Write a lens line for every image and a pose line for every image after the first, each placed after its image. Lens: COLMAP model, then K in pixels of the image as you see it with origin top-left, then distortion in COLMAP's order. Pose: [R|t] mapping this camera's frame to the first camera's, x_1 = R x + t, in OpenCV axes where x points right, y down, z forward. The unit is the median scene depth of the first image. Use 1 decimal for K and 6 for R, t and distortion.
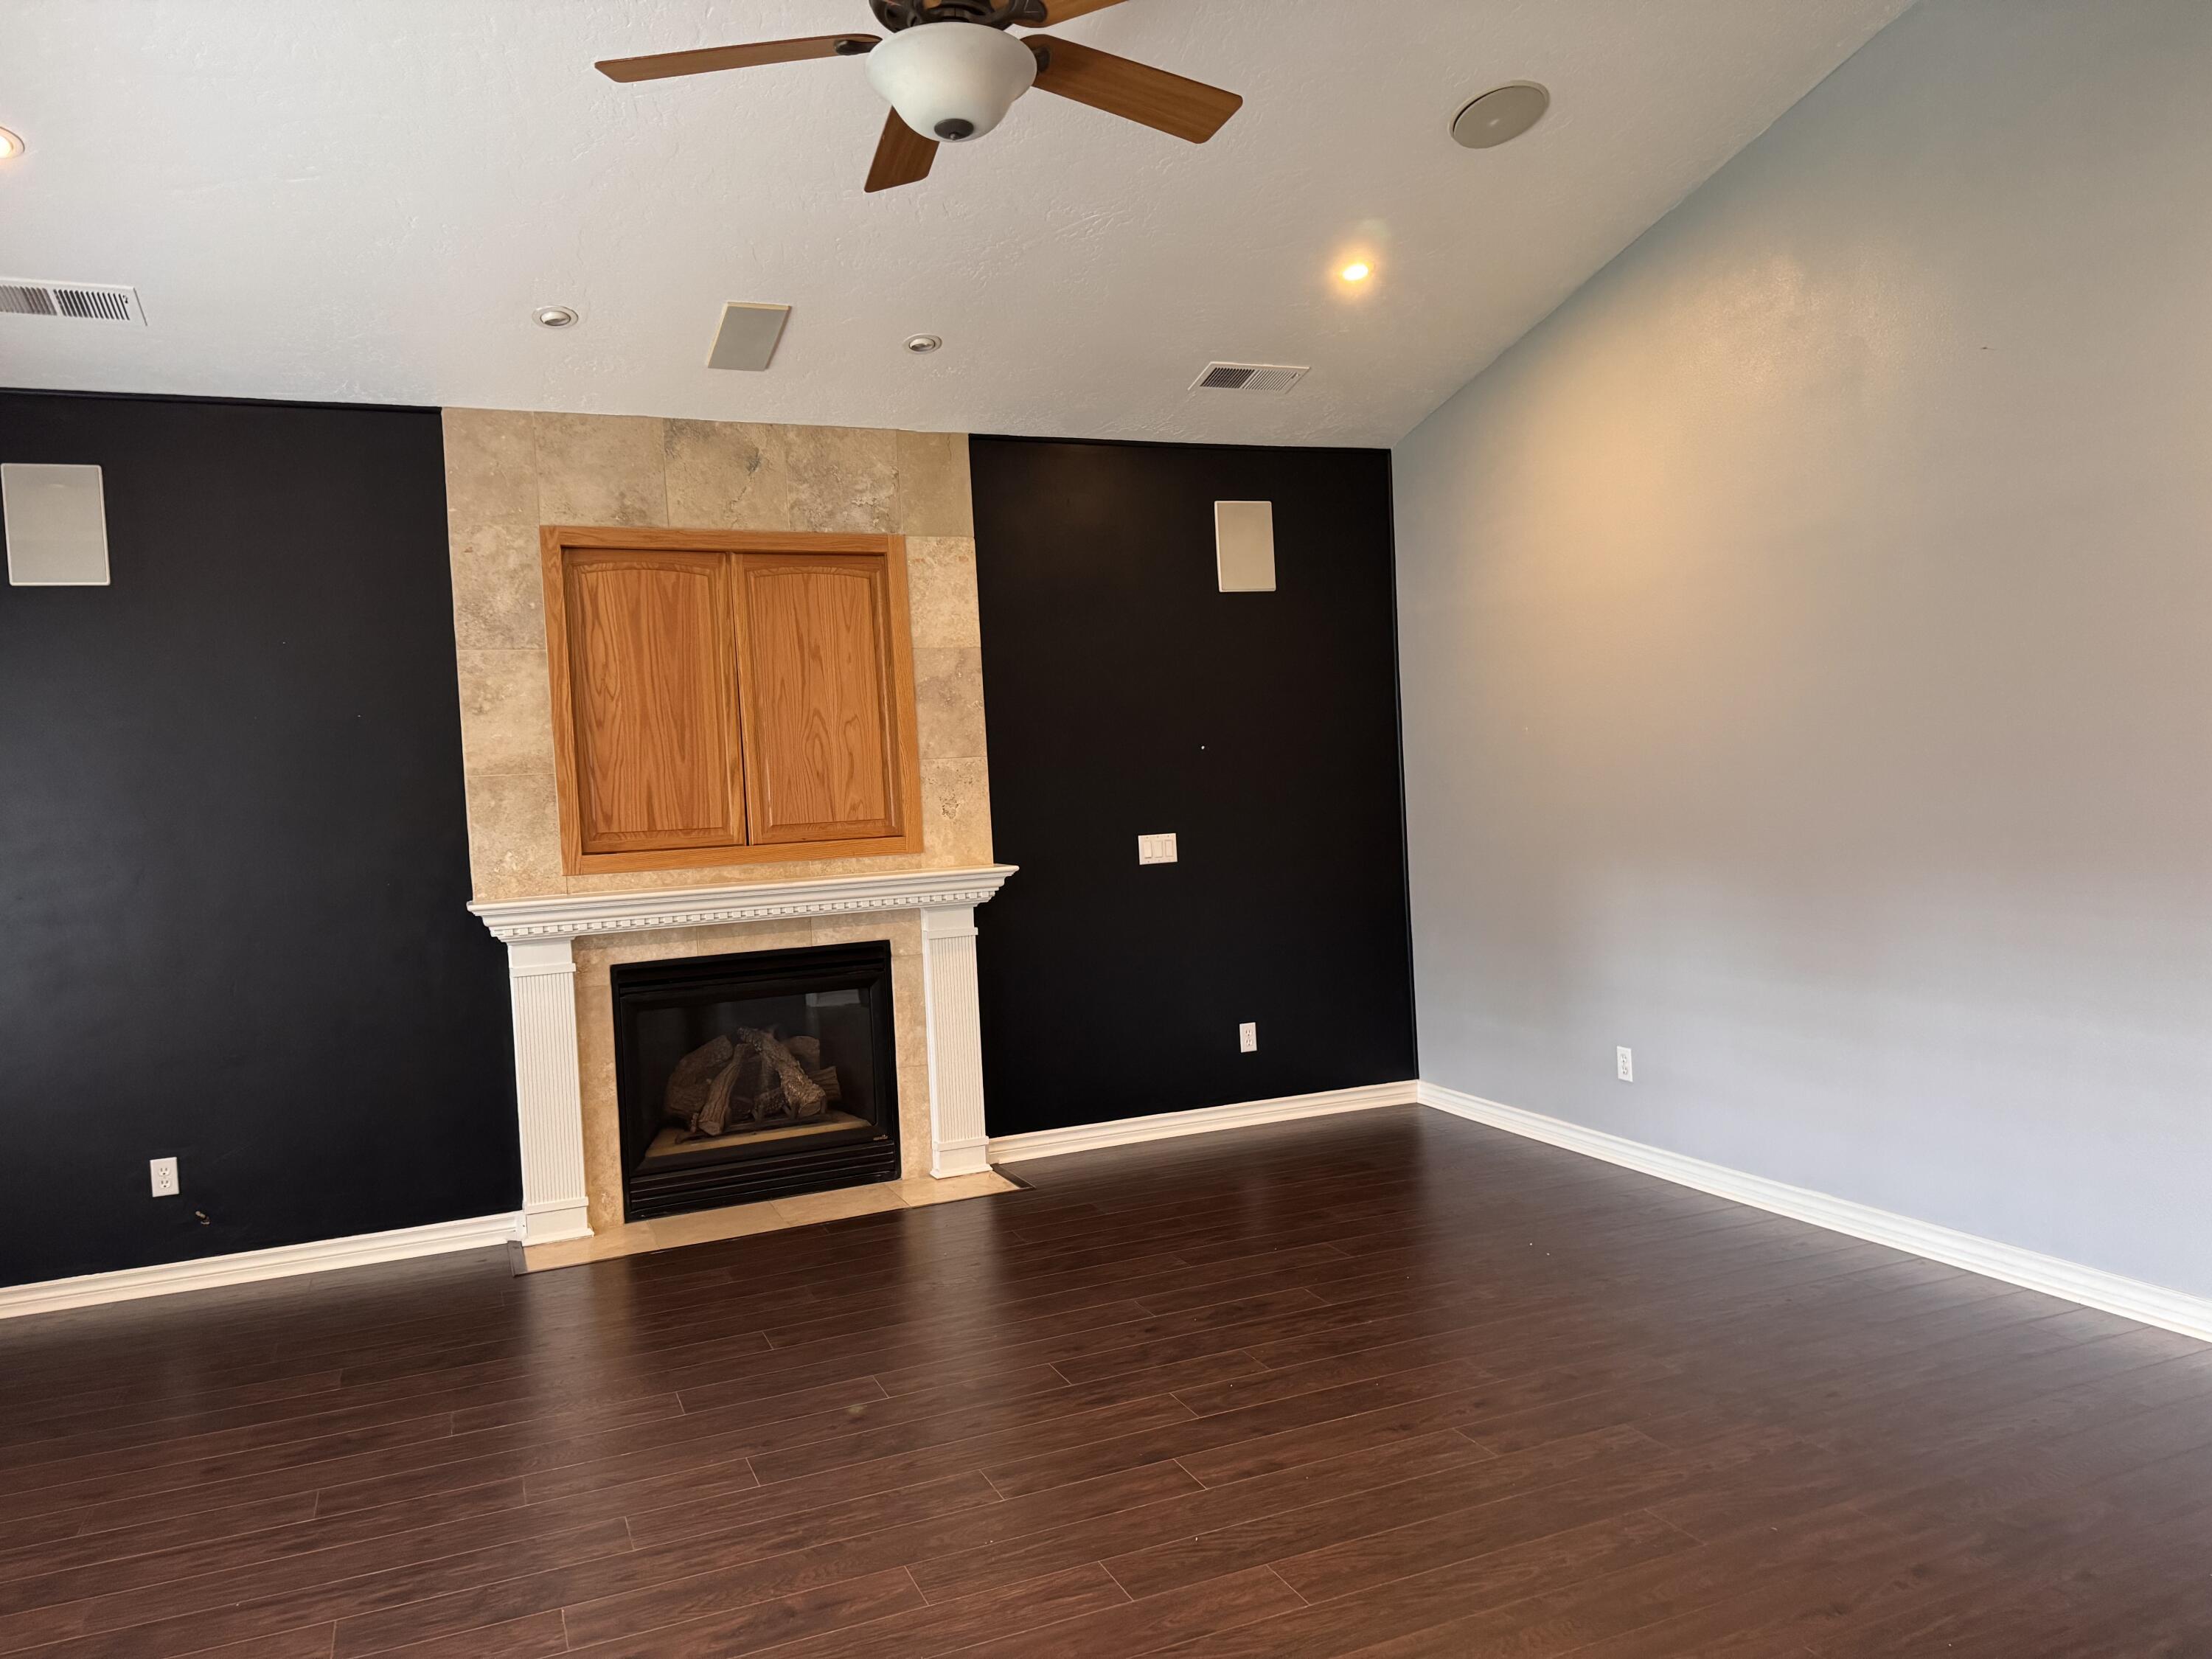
lens RADIAL K [[1556.9, 0, 1187.1], [0, 1556.9, 813.5], [0, 0, 1]] dist [0.073972, -0.088962]
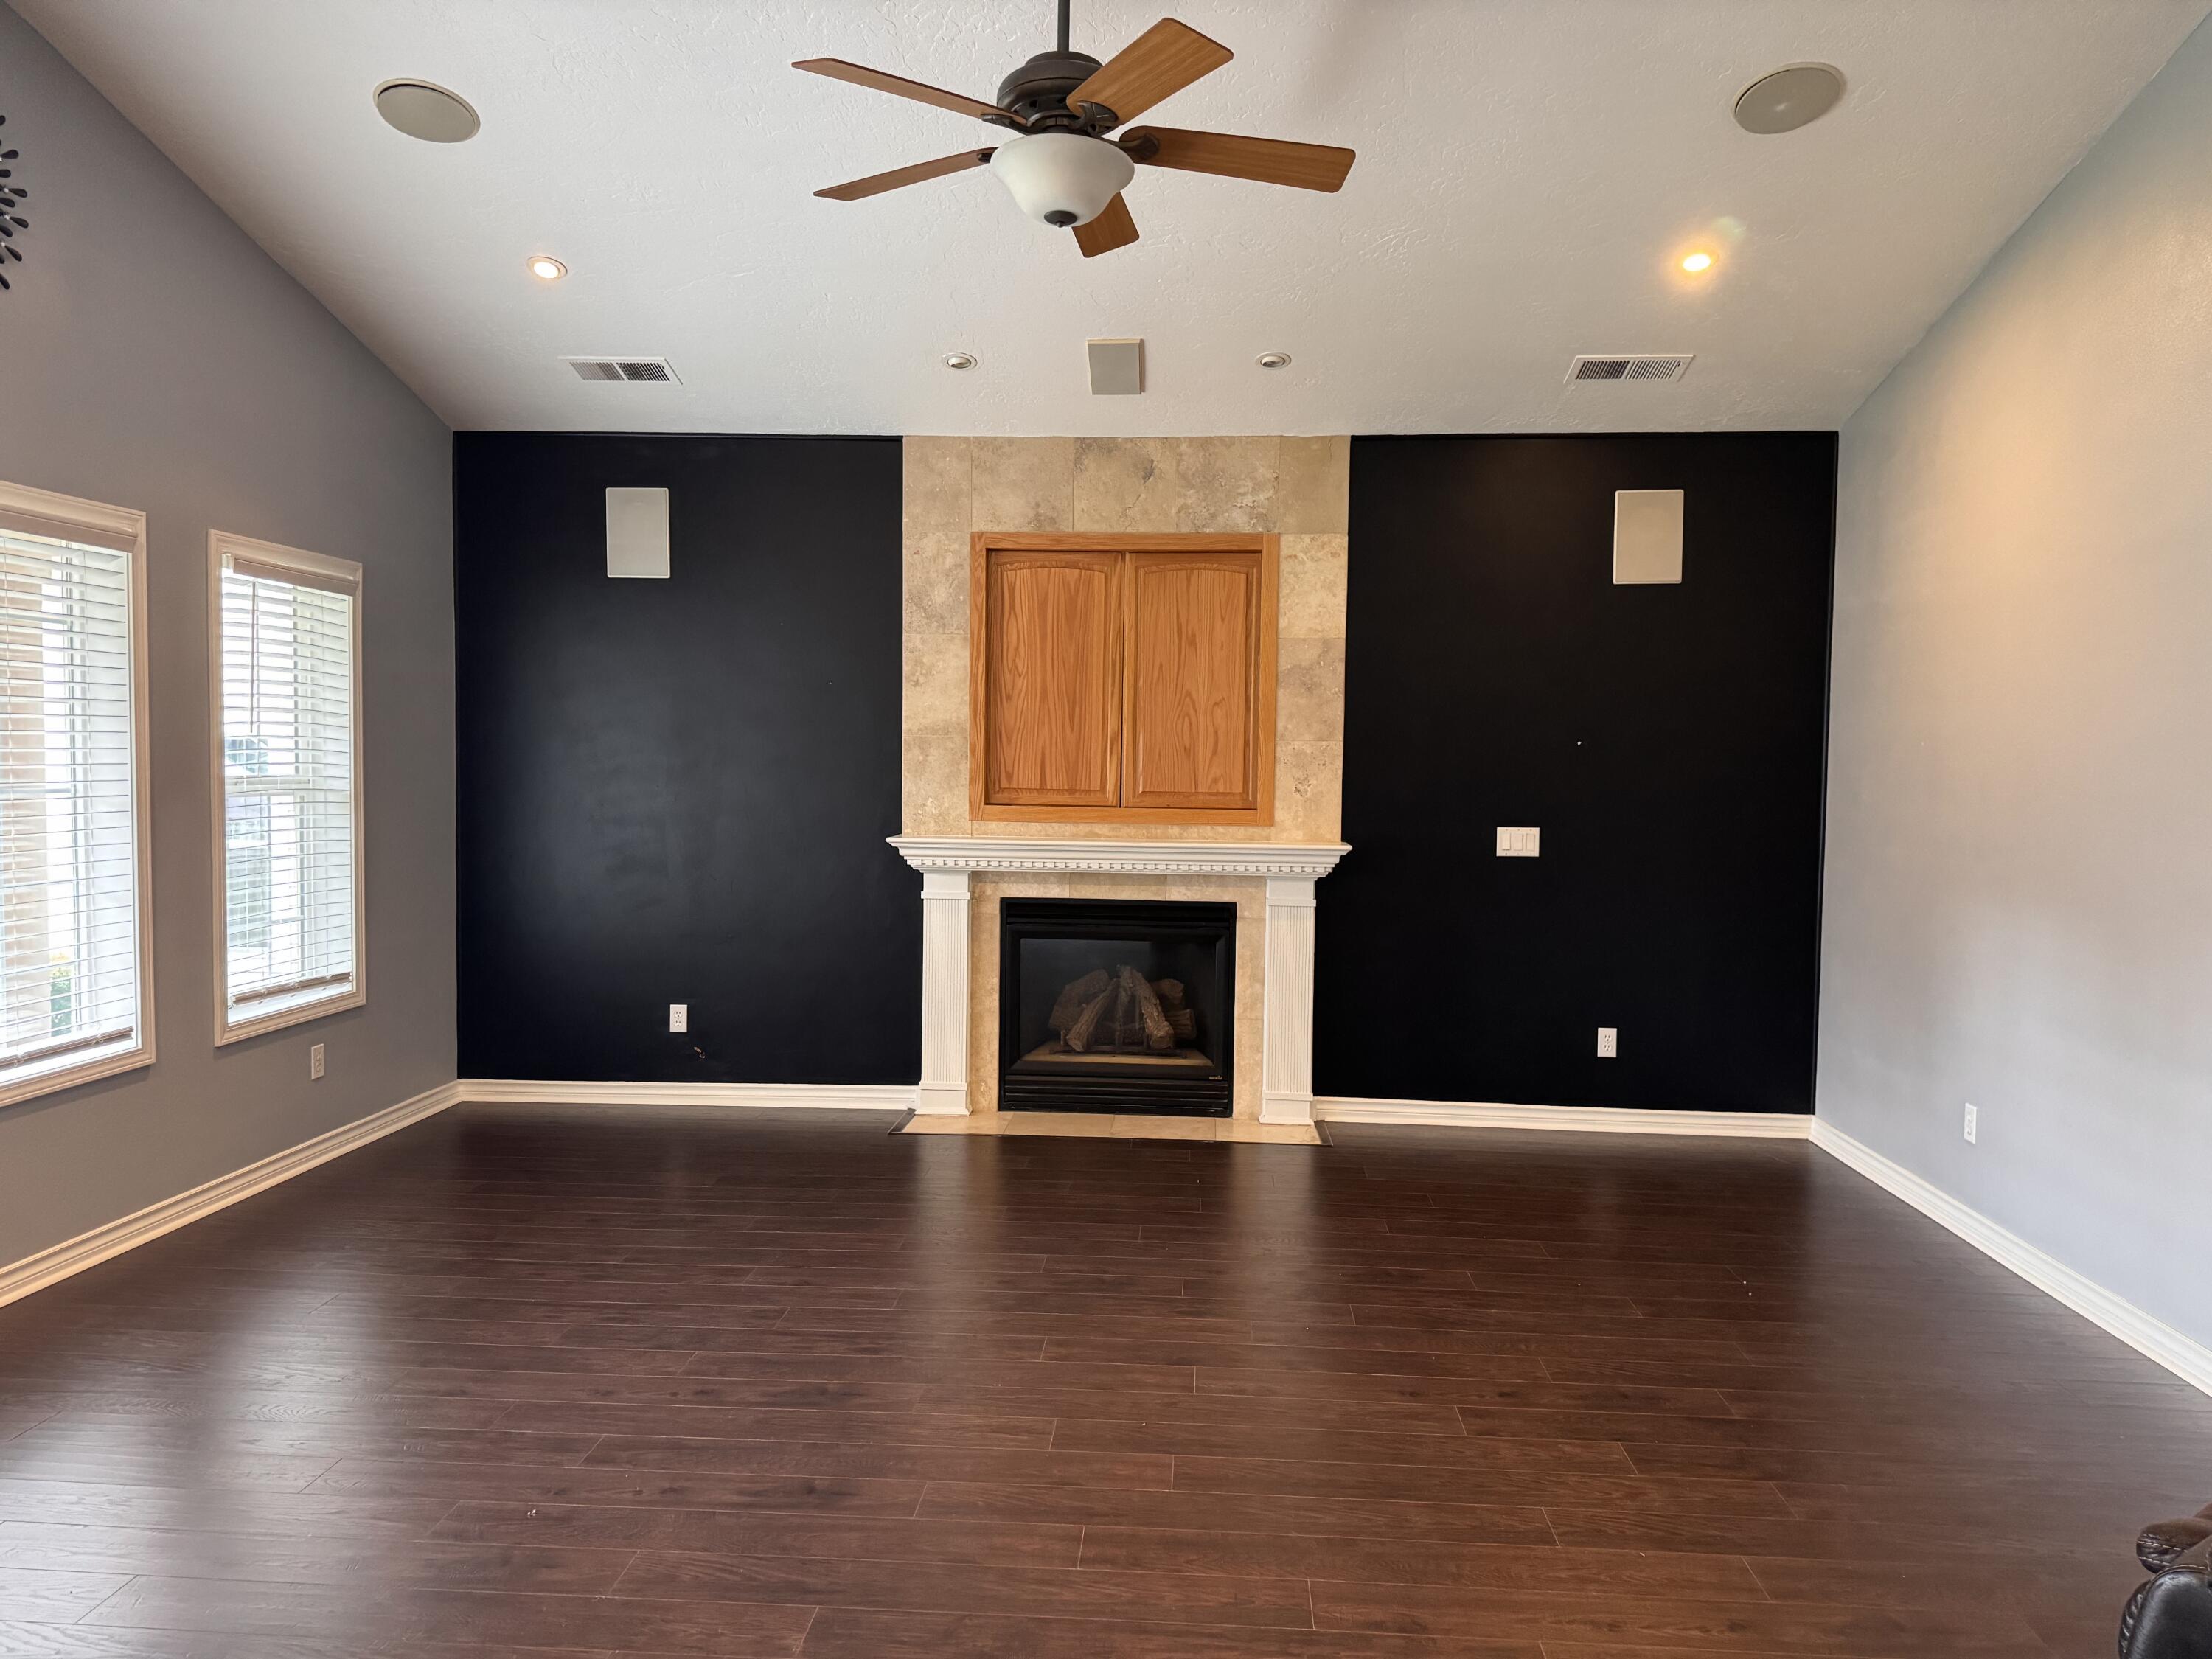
lens RADIAL K [[1556.9, 0, 1109.5], [0, 1556.9, 833.4], [0, 0, 1]] dist [0.073972, -0.088962]
pose [[0.891349, 0.083603, -0.445543, 0.227361], [-0.067424, 0.996365, 0.052072, -0.020050], [0.448277, -0.016374, 0.893745, -0.028573]]
